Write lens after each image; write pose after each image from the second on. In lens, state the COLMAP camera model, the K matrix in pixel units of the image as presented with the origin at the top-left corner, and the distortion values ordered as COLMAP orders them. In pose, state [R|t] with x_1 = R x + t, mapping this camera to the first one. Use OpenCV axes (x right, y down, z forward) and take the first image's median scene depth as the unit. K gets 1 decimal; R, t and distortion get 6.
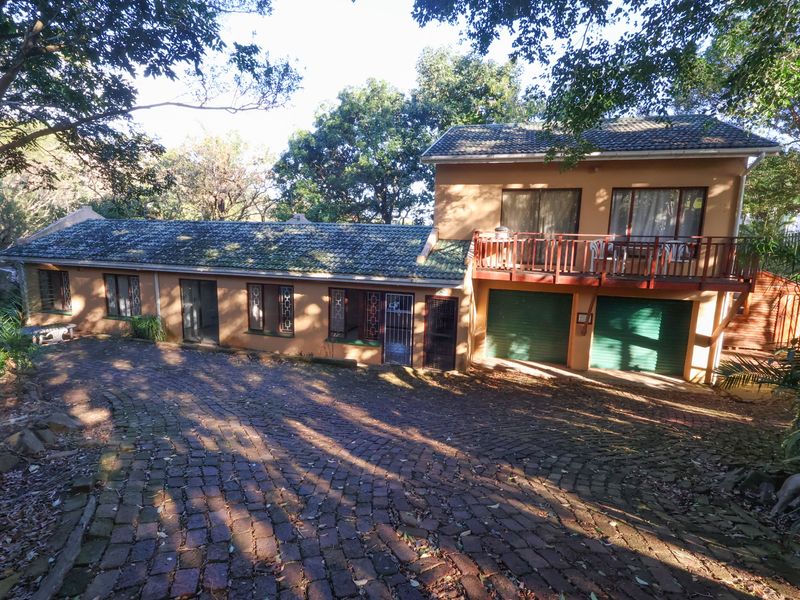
lens RADIAL K [[400.0, 0, 400.0], [0, 400.0, 300.0], [0, 0, 1]] dist [-0.000198, 0.000678]
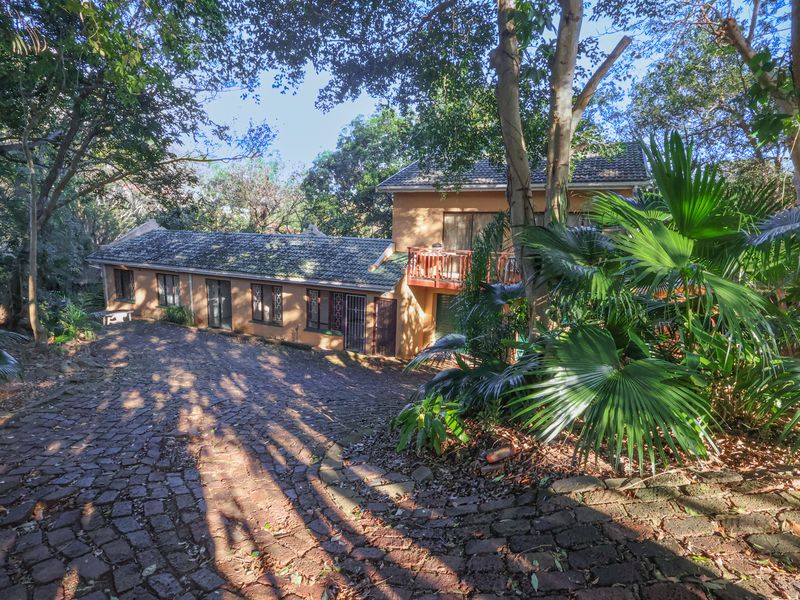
lens RADIAL K [[400.0, 0, 400.0], [0, 400.0, 300.0], [0, 0, 1]] dist [-0.000198, 0.000678]
pose [[0.987829, 0.031107, -0.152403, 0.310940], [-0.031129, 0.999513, 0.002242, -0.007773], [0.152398, 0.002530, 0.988316, -0.218997]]
